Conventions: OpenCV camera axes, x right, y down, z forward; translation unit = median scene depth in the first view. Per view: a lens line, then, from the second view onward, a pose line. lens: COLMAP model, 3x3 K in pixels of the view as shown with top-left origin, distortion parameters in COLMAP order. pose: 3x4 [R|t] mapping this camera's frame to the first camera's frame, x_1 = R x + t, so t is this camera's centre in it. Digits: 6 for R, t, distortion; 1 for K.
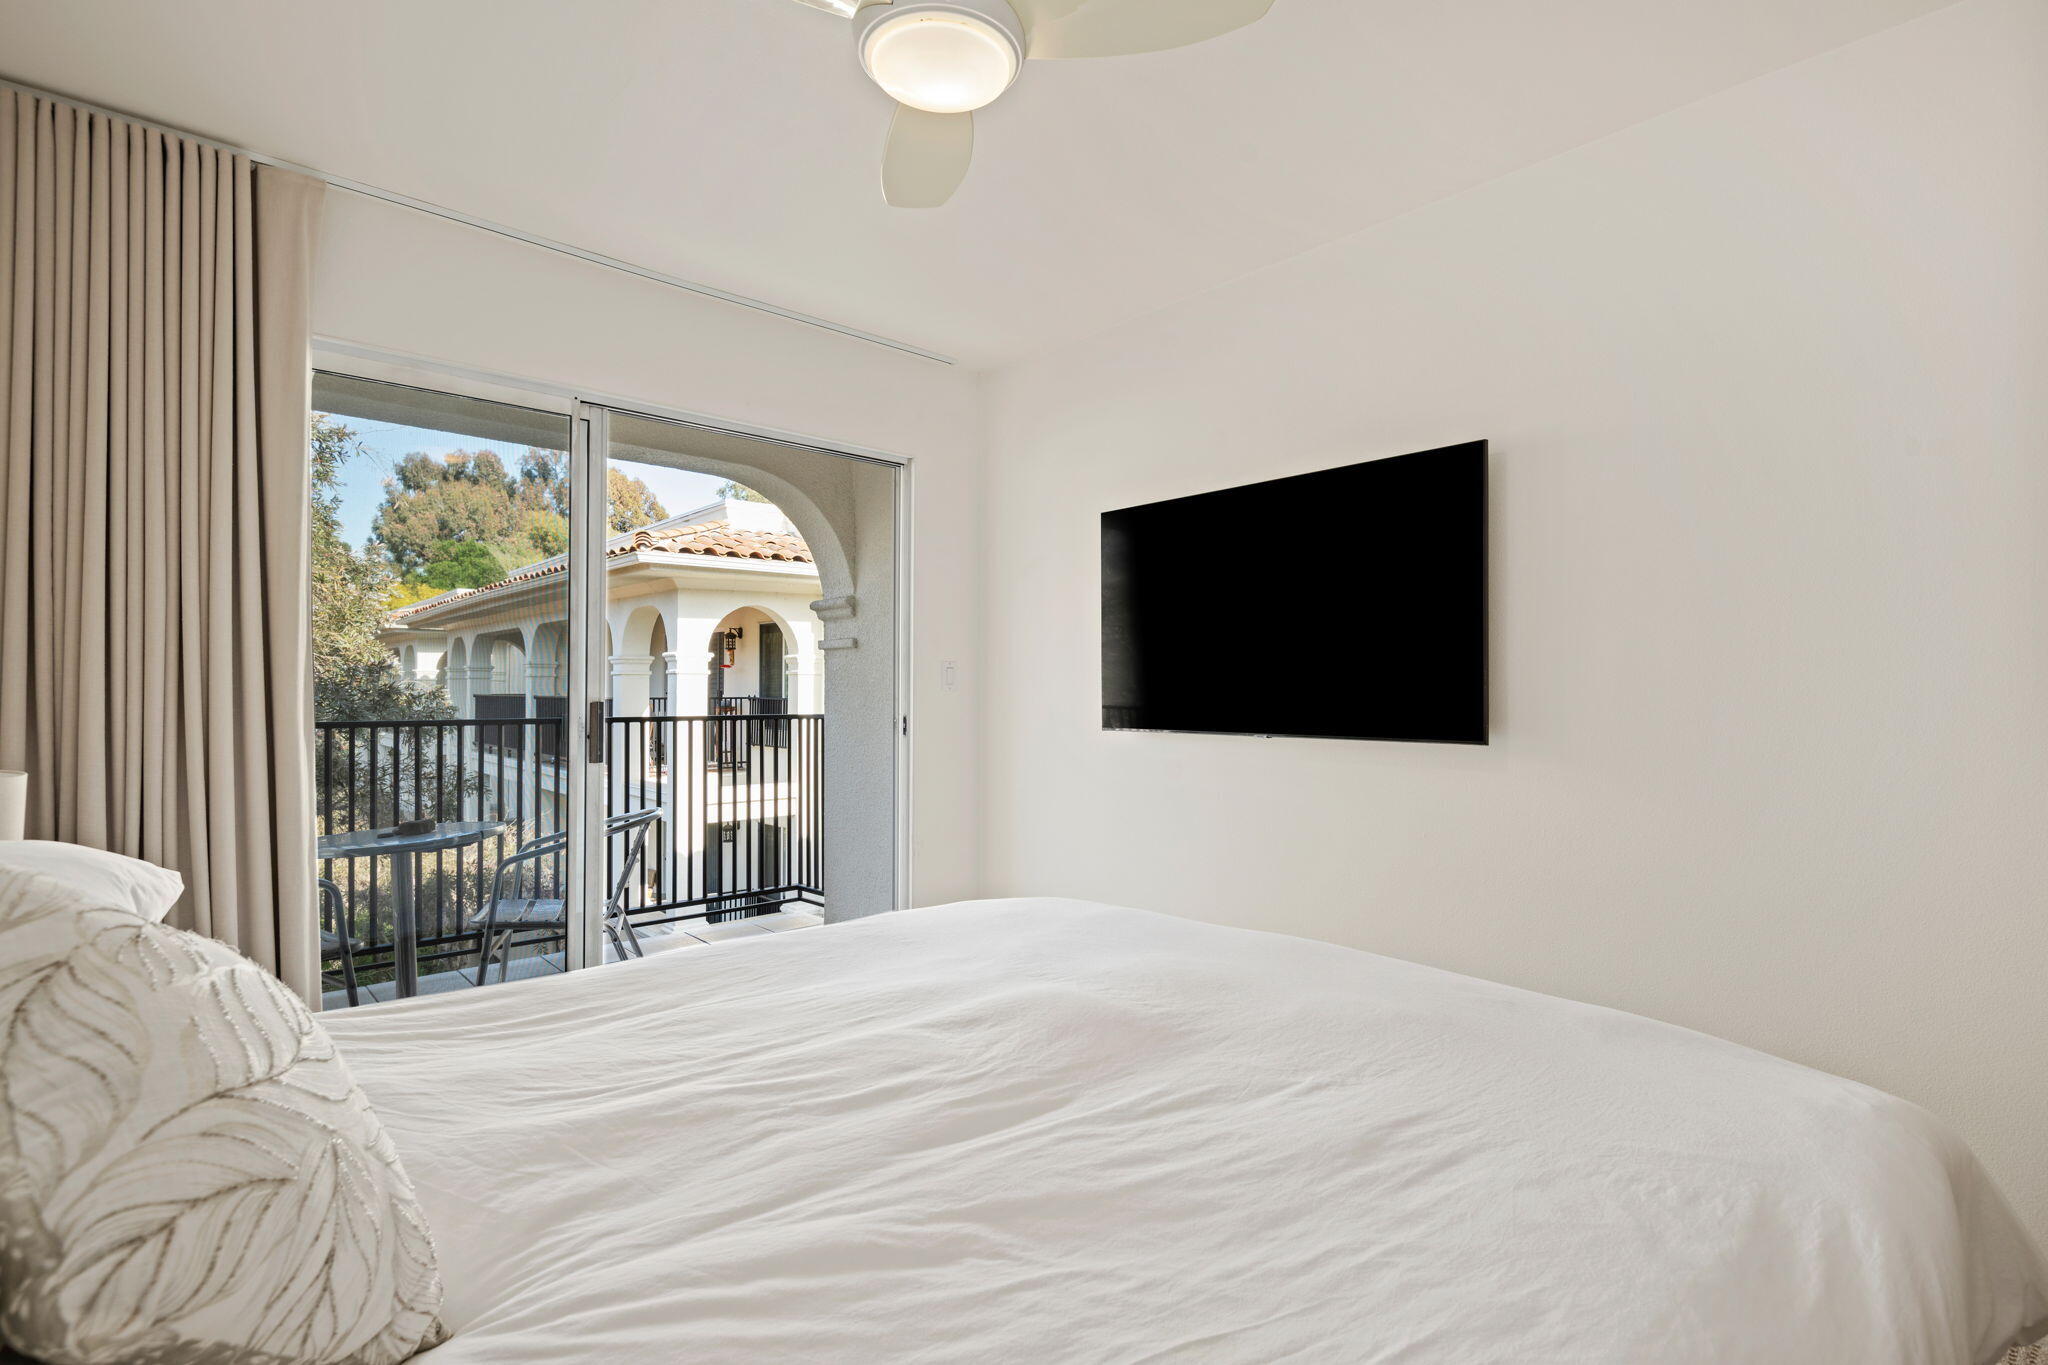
lens RADIAL K [[968.1, 0, 1028.3], [0, 968.1, 686.3], [0, 0, 1]] dist [0.005425, -0.000256]
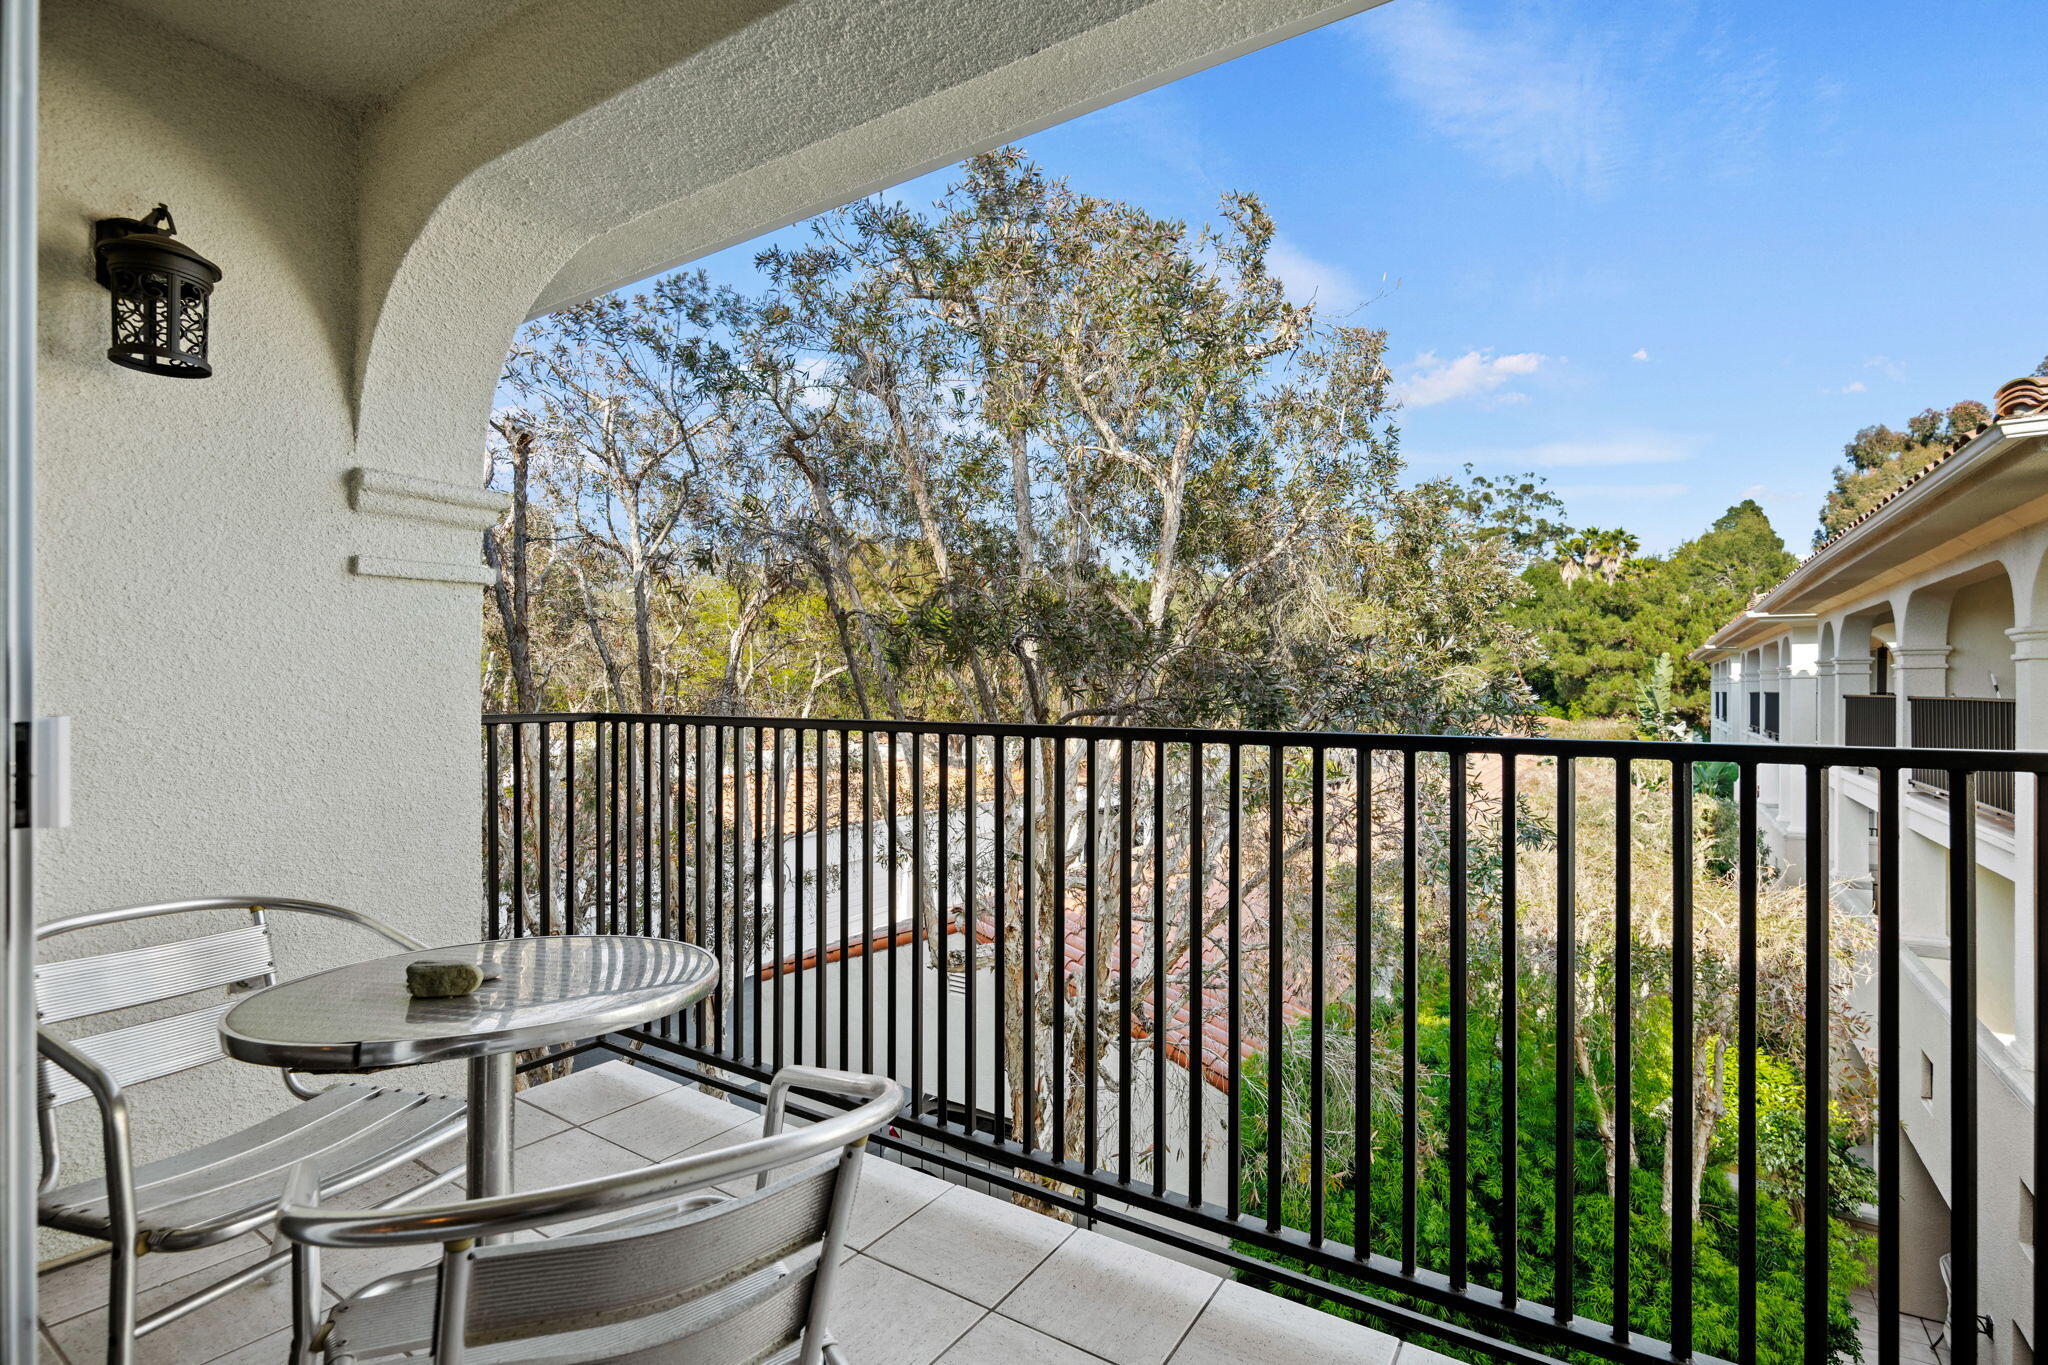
lens RADIAL K [[968.1, 0, 1026.9], [0, 968.1, 689.2], [0, 0, 1]] dist [0.005425, -0.000256]
pose [[0.290806, -0.006958, -0.956757, -0.011533], [0.008903, 0.999950, -0.004566, 0.056220], [0.956741, -0.007191, 0.290853, 2.485232]]
